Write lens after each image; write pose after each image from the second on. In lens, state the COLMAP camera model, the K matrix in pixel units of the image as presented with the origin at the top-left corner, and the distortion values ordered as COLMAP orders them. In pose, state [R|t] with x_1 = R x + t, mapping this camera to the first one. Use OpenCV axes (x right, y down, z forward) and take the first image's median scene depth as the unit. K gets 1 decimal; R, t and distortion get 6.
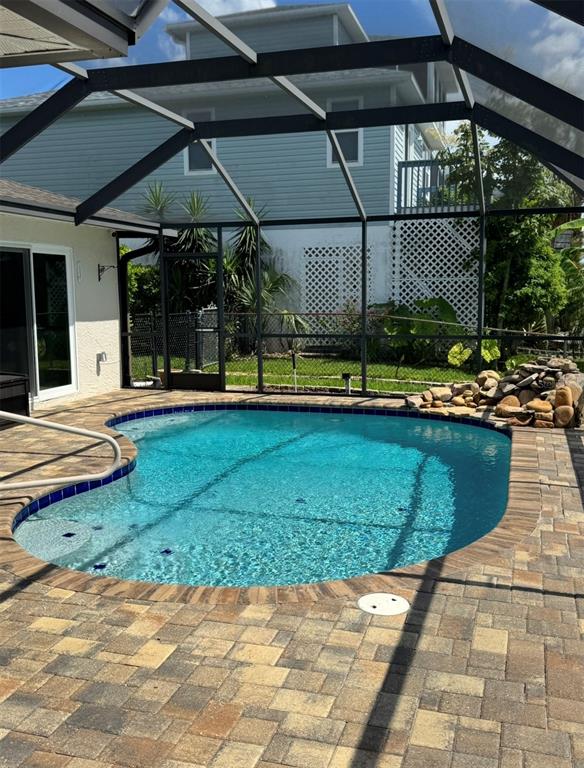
lens RADIAL K [[770.1, 0, 292.0], [0, 770.1, 384.0], [0, 0, 1]] dist [0.006346, -0.236524]
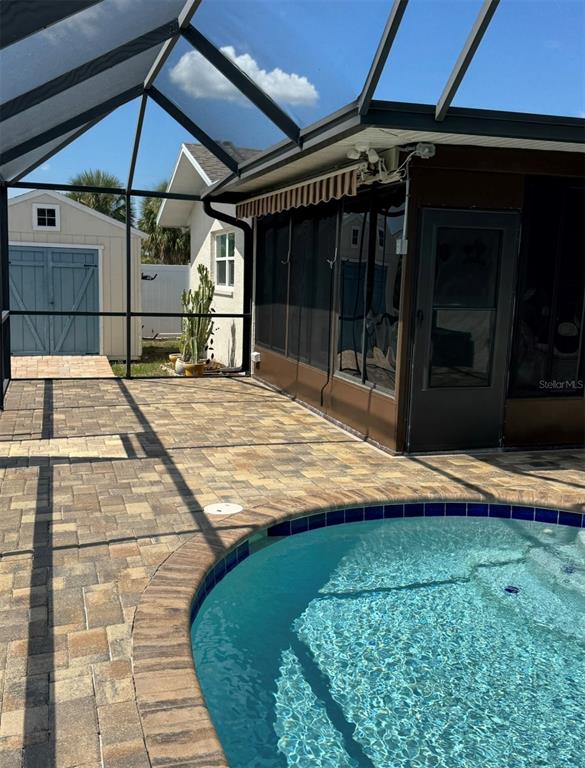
lens RADIAL K [[770.1, 0, 292.5], [0, 770.1, 384.0], [0, 0, 1]] dist [0.006346, -0.236524]
pose [[-0.828202, 0.068532, -0.556223, 0.770244], [-0.088293, 0.964145, 0.250257, -0.270422], [0.553430, 0.256373, -0.792457, 2.138863]]
